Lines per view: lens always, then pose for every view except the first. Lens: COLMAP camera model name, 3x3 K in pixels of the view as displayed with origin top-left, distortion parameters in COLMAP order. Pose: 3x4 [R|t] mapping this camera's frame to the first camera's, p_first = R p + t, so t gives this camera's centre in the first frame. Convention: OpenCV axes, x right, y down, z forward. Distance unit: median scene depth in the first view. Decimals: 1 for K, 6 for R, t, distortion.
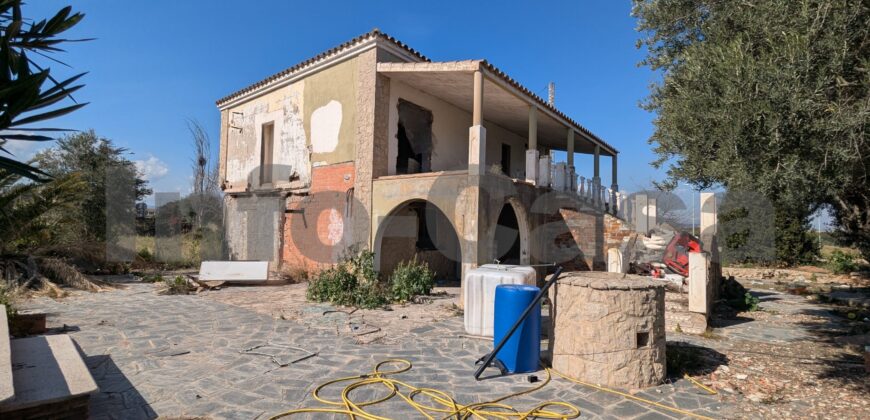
lens RADIAL K [[414.4, 0, 435.0], [0, 414.4, 210.0], [0, 0, 1]] dist [-0.001972, -0.000499]
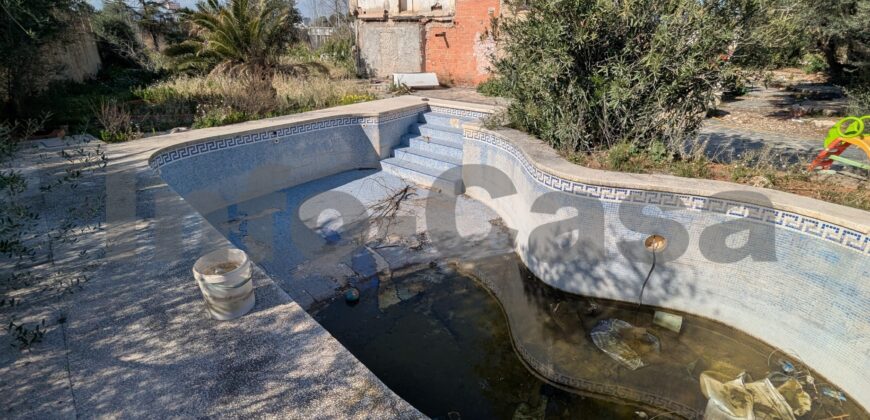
lens RADIAL K [[414.4, 0, 435.0], [0, 414.4, 210.0], [0, 0, 1]] dist [-0.001972, -0.000499]
pose [[0.999299, -0.030673, 0.021450, -0.479119], [0.018456, 0.902371, 0.430565, -0.078080], [-0.032562, -0.429868, 0.902304, -0.600679]]
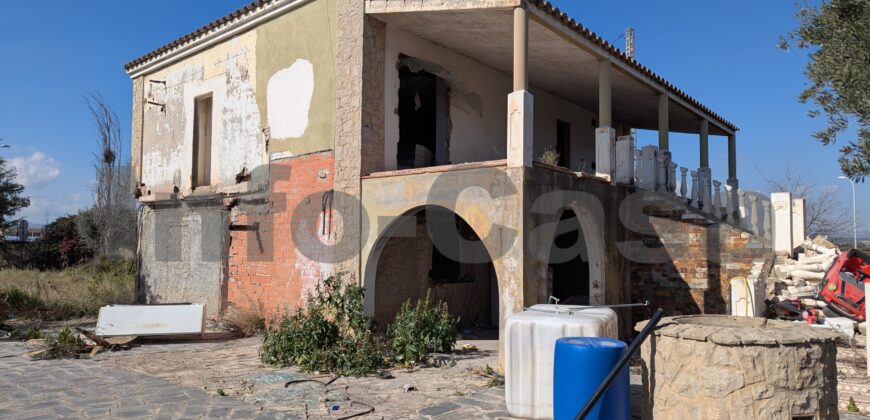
lens RADIAL K [[617.0, 0, 441.1], [0, 617.0, 218.2], [0, 0, 1]] dist [0.069619, -0.082743]
pose [[0.999516, -0.016858, -0.026137, 0.000883], [0.016646, 0.999827, -0.008299, 0.001585], [0.026272, 0.007860, 0.999624, 0.021476]]
